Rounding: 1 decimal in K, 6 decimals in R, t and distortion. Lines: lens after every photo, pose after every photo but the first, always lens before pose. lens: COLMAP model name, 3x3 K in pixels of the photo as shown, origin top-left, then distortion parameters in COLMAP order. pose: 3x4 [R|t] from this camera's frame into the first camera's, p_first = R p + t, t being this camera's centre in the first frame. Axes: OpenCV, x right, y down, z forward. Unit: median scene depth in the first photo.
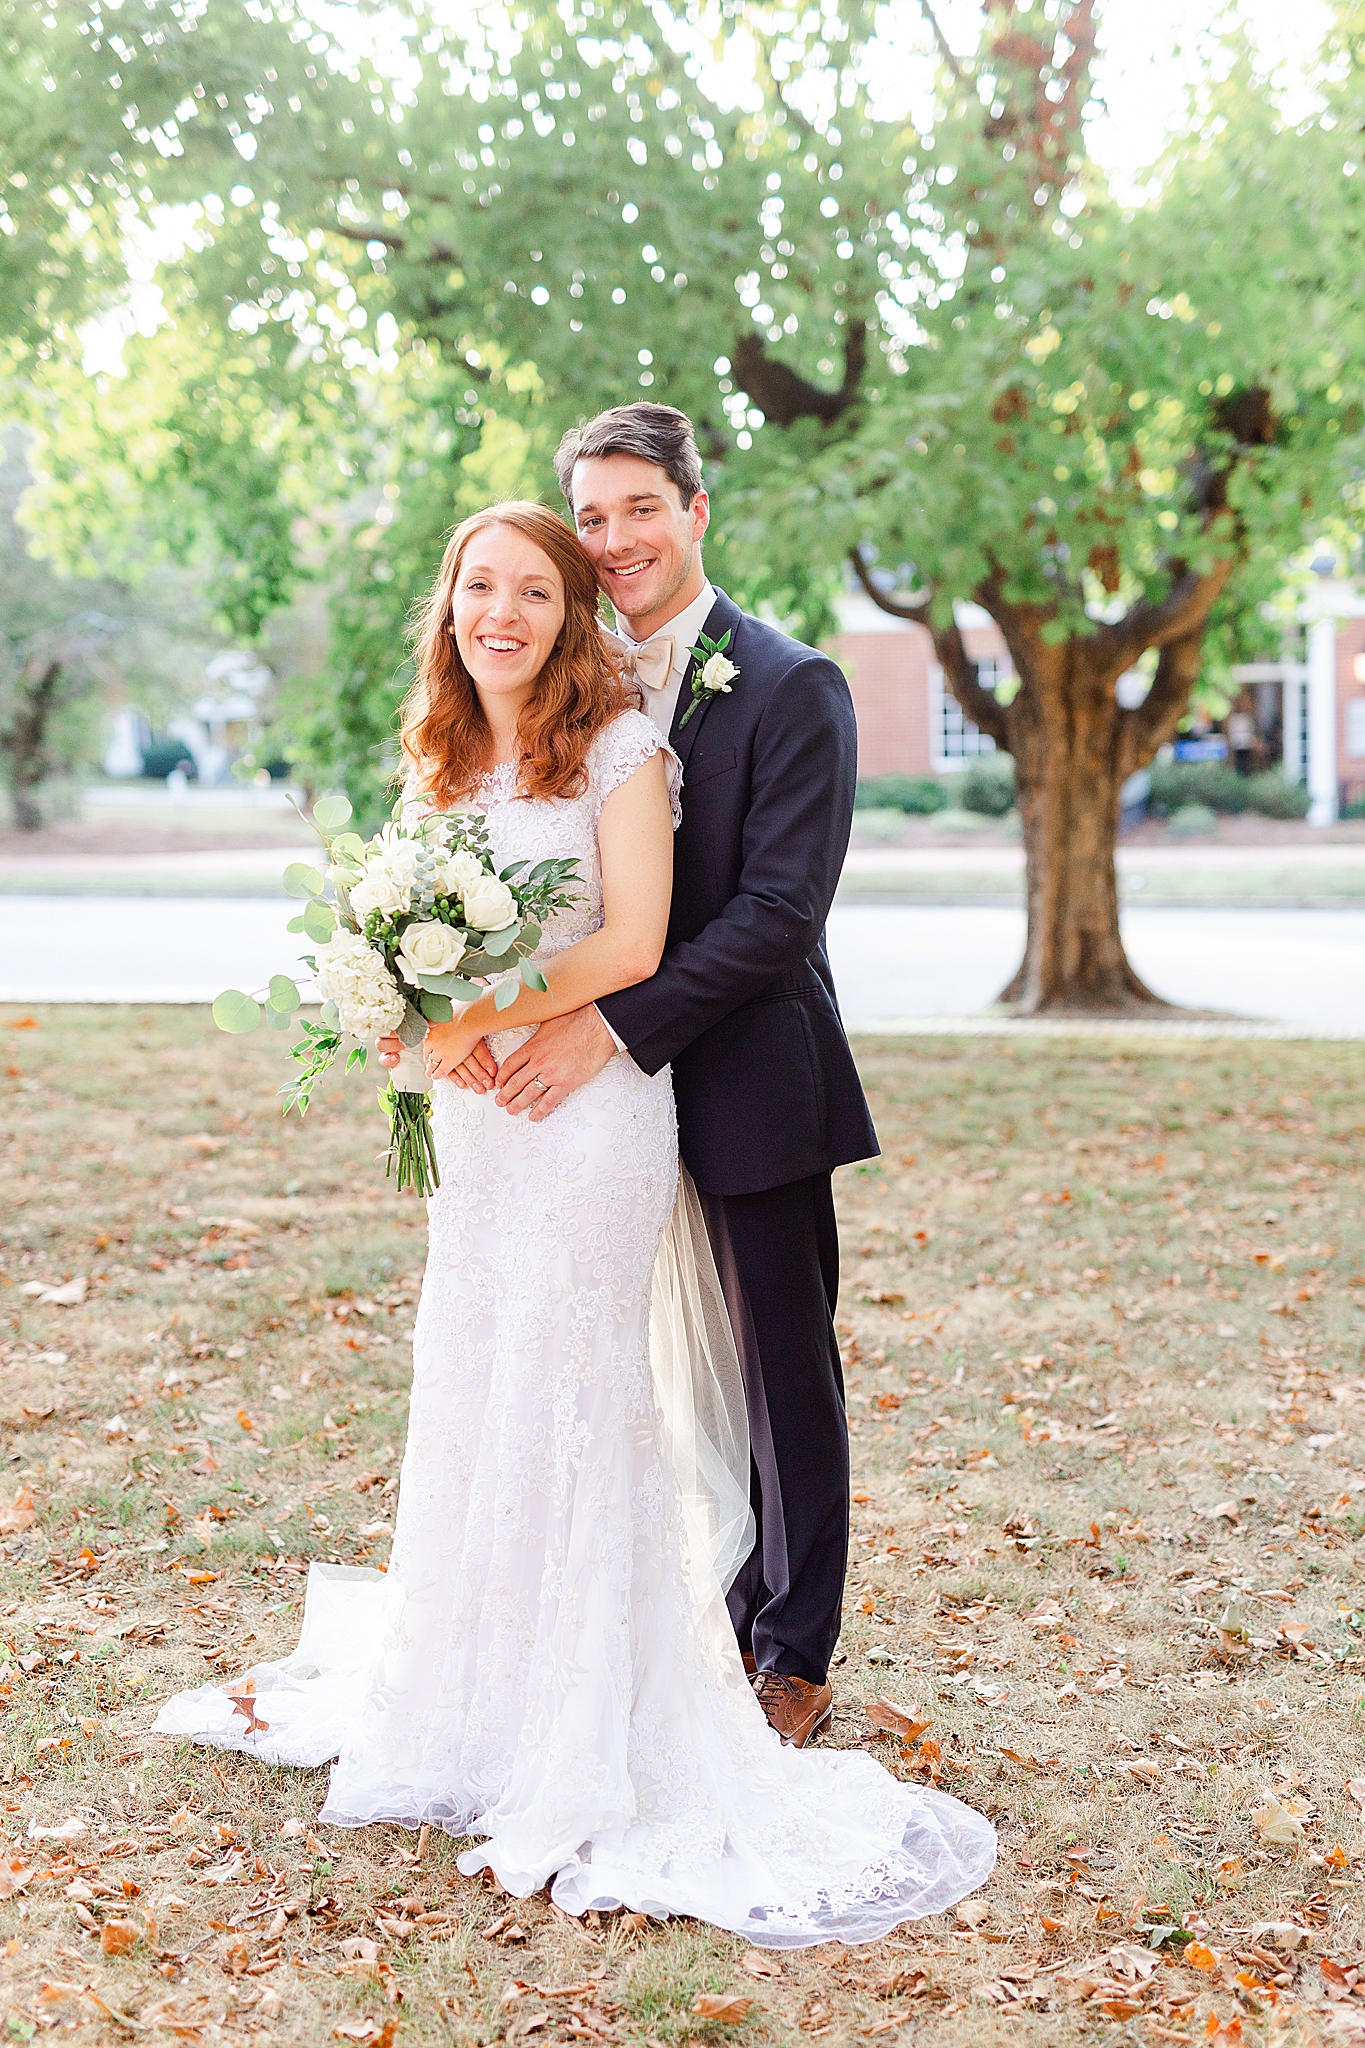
lens RADIAL K [[2896.4, 0, 678.5], [0, 2896.4, 941.2], [0, 0, 1]] dist [-0.015566, 0.027466]
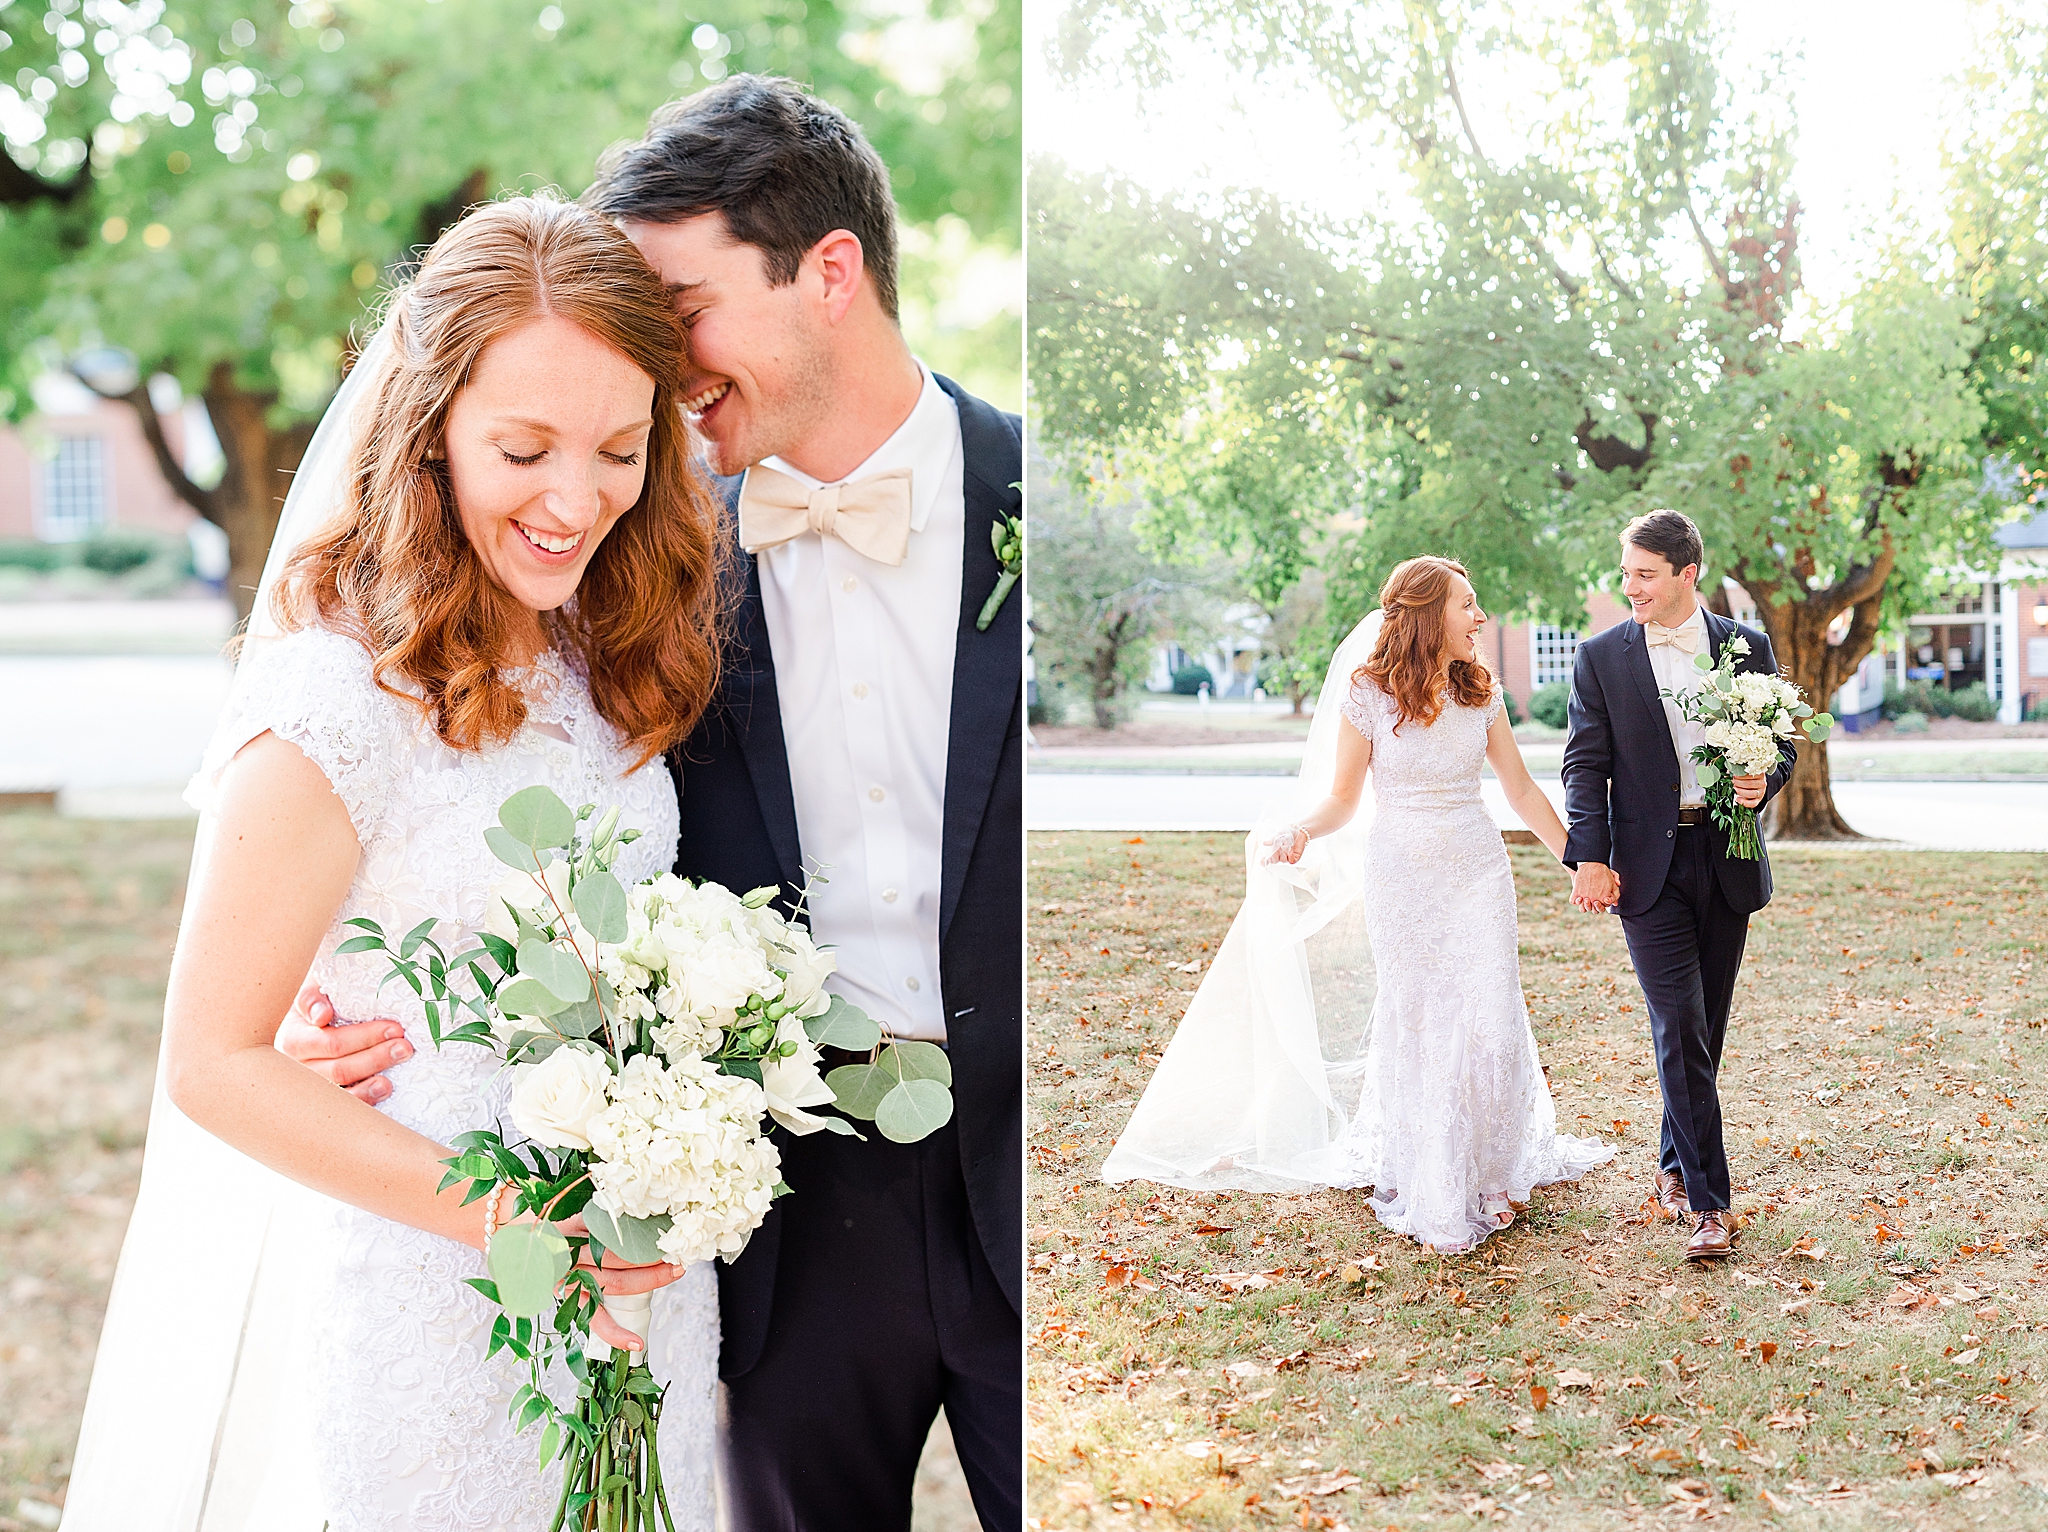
lens RADIAL K [[4593.4, 0, 1024.0], [0, 4593.4, 766.0], [0, 0, 1]] dist [-0.067251, -0.098616]
pose [[0.987906, 0.002312, -0.155039, 0.109581], [-0.009462, 0.998924, -0.045395, 0.102490], [0.154767, 0.046313, 0.986865, -1.531275]]
